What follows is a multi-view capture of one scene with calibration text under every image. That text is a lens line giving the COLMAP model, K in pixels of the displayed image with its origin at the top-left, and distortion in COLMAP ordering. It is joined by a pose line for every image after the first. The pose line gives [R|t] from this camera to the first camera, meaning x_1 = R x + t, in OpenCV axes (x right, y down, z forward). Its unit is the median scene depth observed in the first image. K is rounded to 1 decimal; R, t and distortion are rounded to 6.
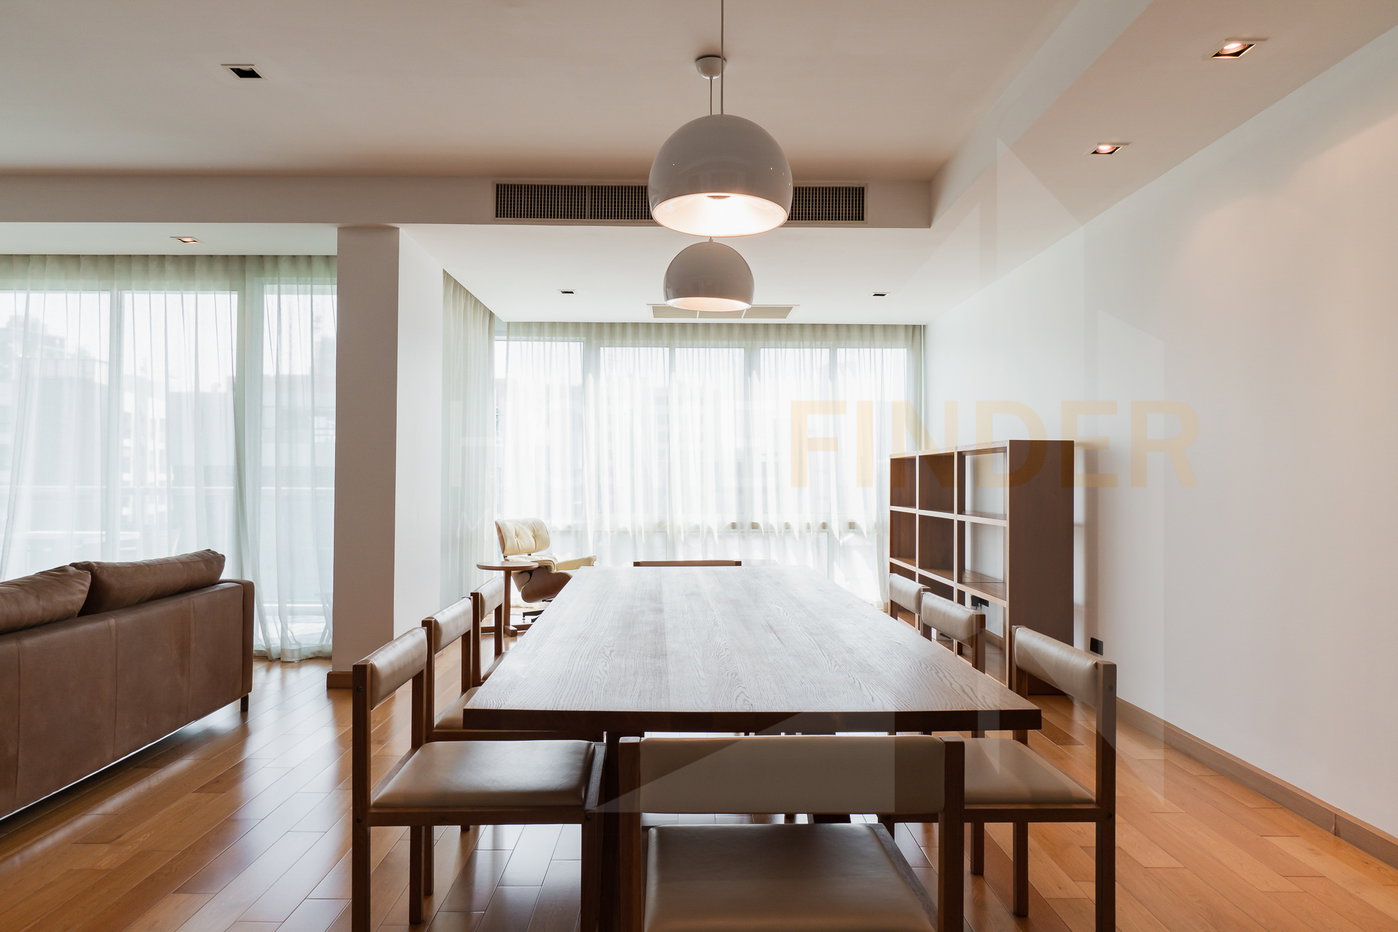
lens RADIAL K [[910.3, 0, 701.8], [0, 910.3, 464.6], [0, 0, 1]] dist [-0.009721, 0.007174]
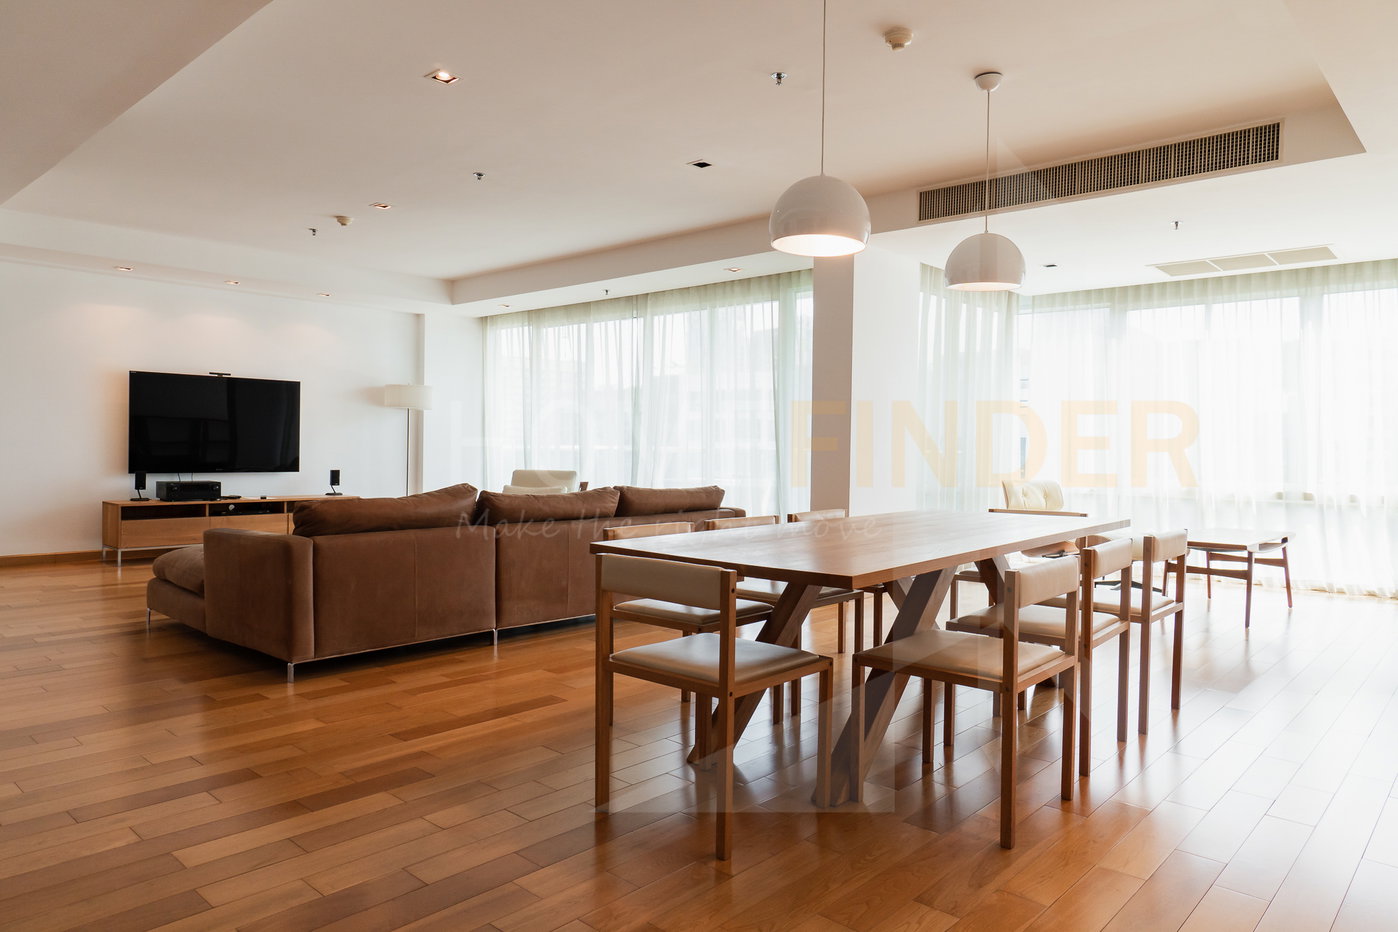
lens RADIAL K [[910.3, 0, 700.3], [0, 910.3, 461.7], [0, 0, 1]] dist [-0.009721, 0.007174]
pose [[0.738350, 0.016052, -0.674227, 0.229552], [0.002605, 0.999641, 0.026651, 0.008321], [0.674413, -0.021434, 0.738044, -0.053178]]
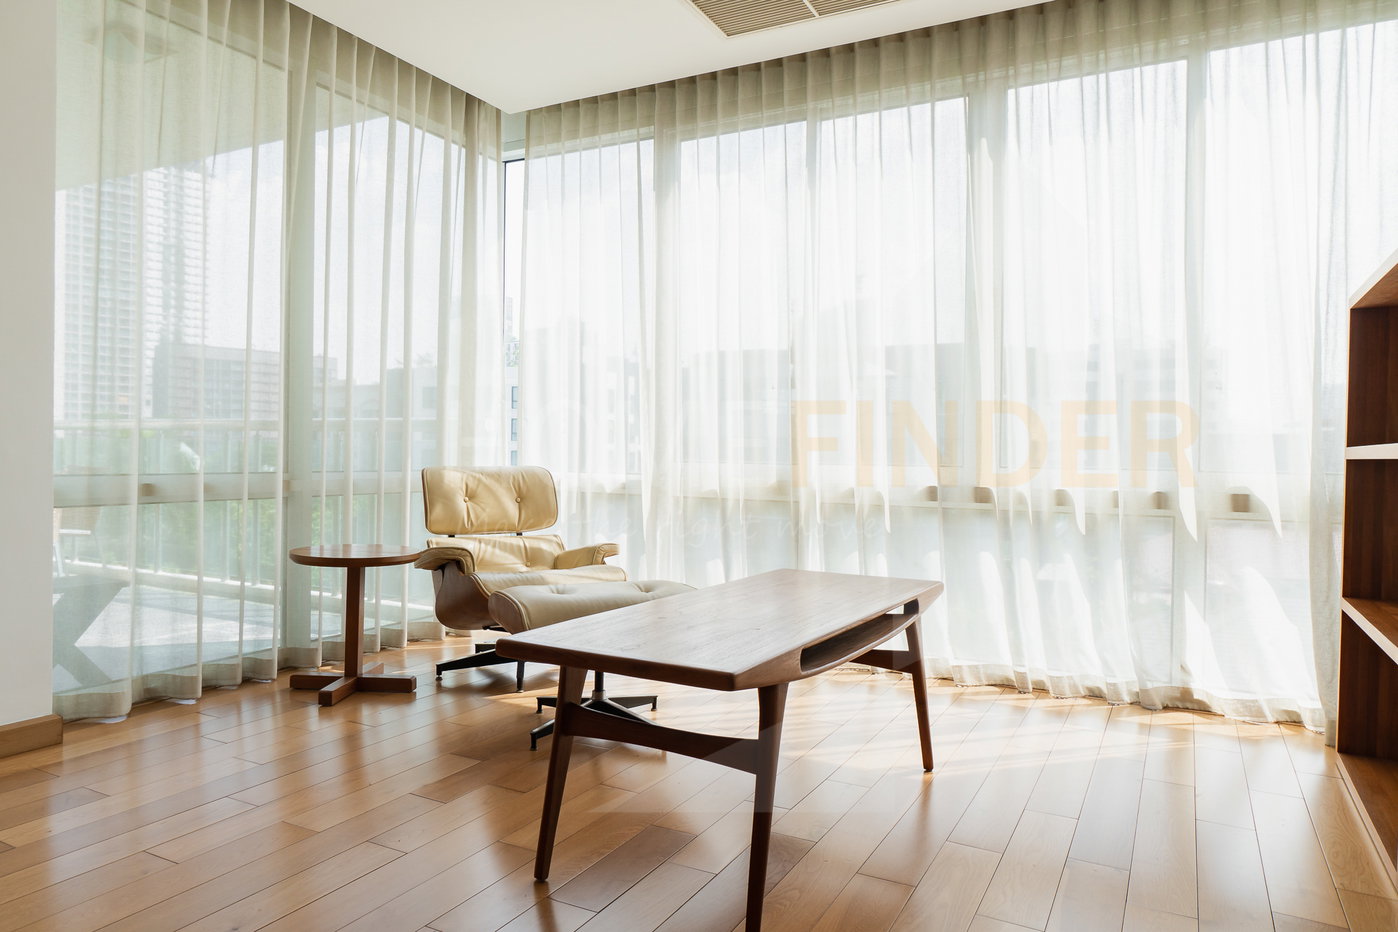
lens RADIAL K [[910.3, 0, 666.2], [0, 910.3, 466.3], [0, 0, 1]] dist [-0.009721, 0.007174]
pose [[0.869769, 0.014719, -0.493240, 0.151815], [-0.000076, 0.999559, 0.029694, 0.042212], [0.493459, -0.025789, 0.869386, 0.569089]]
